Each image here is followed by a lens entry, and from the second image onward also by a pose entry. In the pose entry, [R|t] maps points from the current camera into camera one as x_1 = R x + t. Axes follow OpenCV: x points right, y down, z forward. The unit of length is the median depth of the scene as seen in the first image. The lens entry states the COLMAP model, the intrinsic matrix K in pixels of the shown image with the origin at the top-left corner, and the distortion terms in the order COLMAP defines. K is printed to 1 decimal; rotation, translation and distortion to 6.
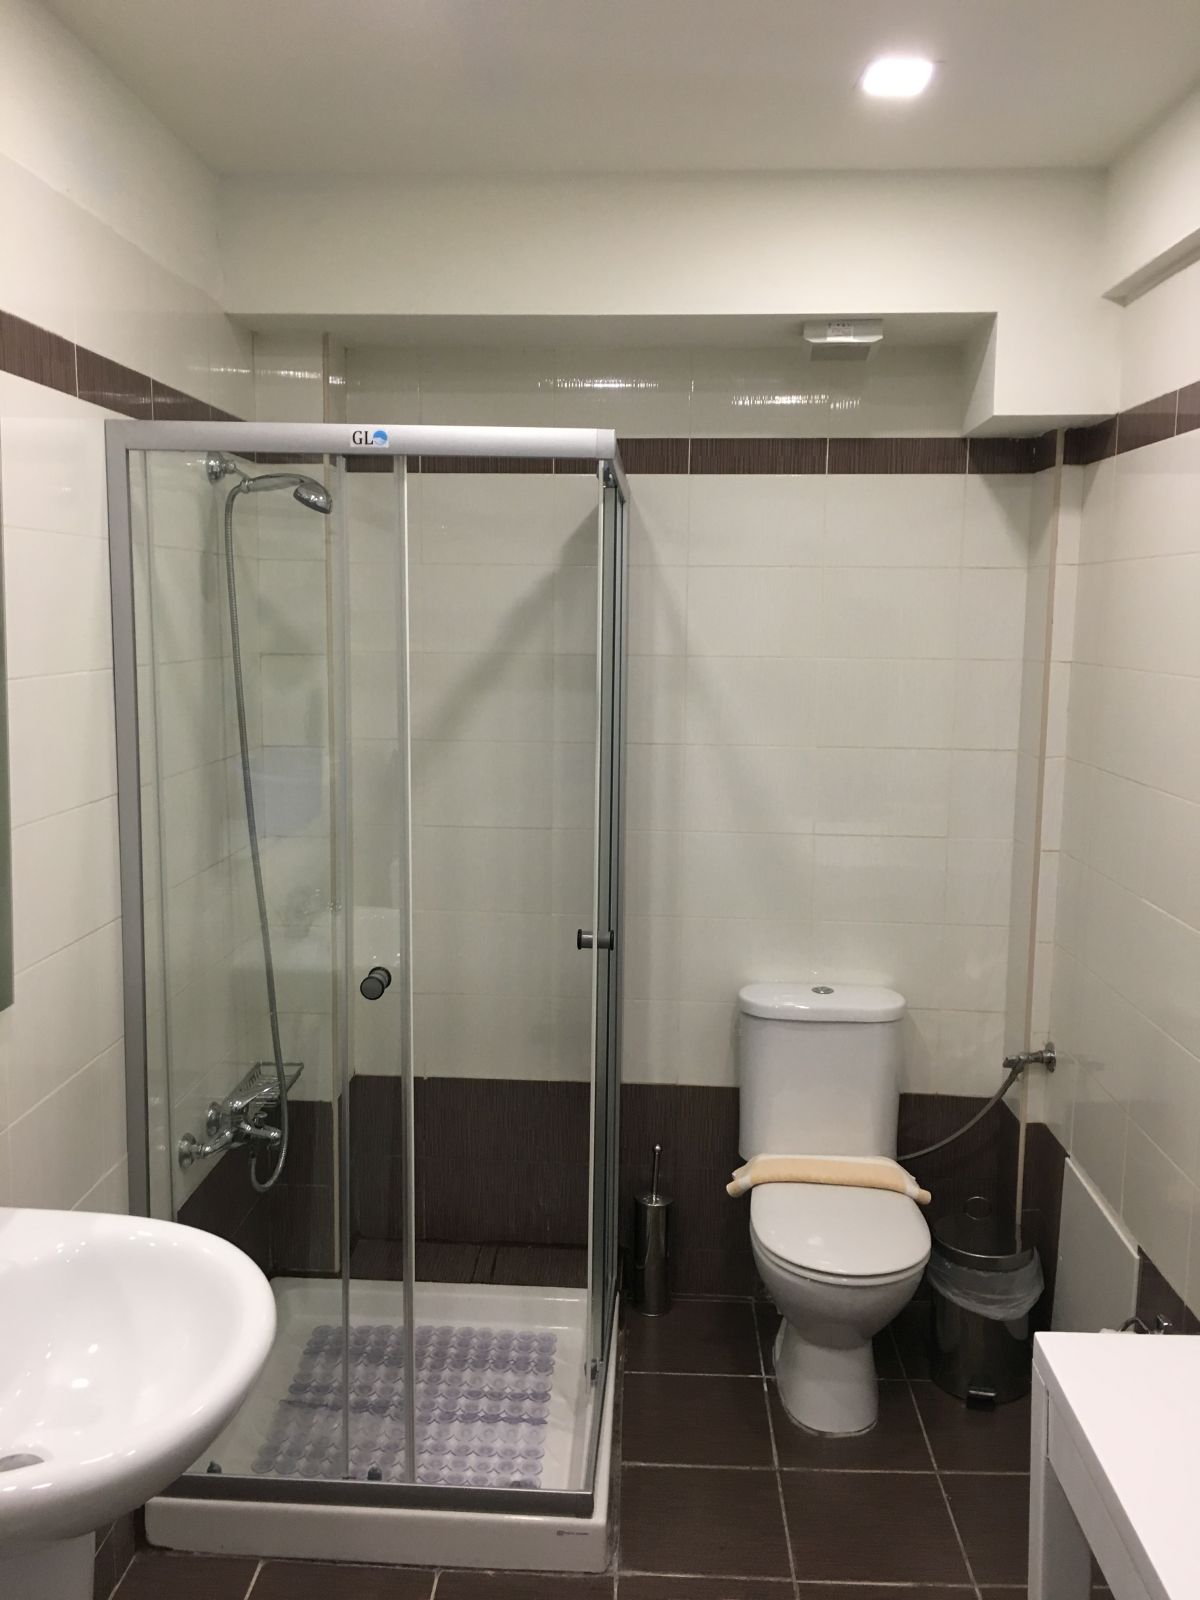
lens RADIAL K [[1368.2, 0, 603.2], [0, 1368.2, 787.7], [0, 0, 1]] dist [0.077104, -0.115627]
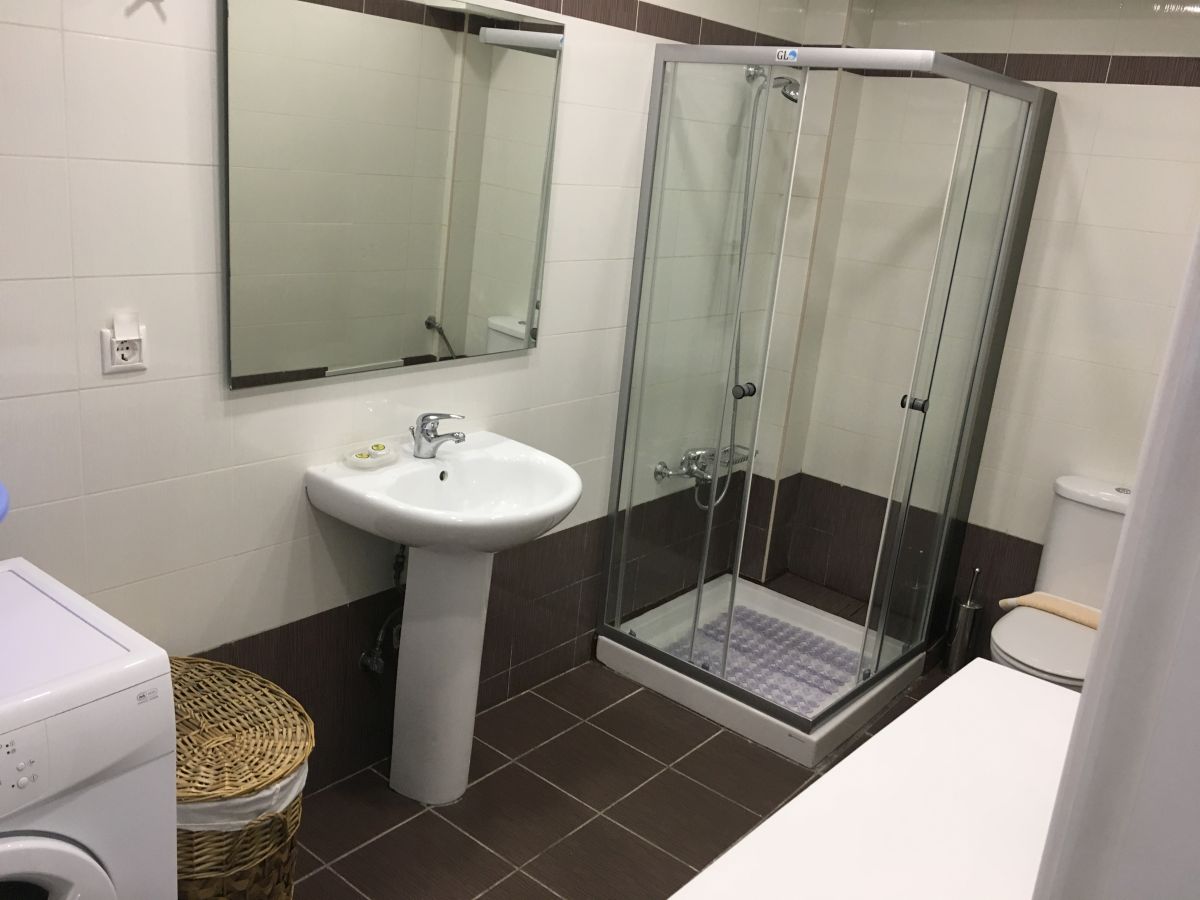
lens RADIAL K [[1026.2, 0, 600.0], [0, 1026.2, 450.0], [0, 0, 1]] dist [0.077104, -0.115627]
pose [[0.795698, 0.228479, -0.560947, 0.364427], [-0.156722, 0.972249, 0.173698, 0.017339], [0.585067, -0.050298, 0.809424, -0.117980]]
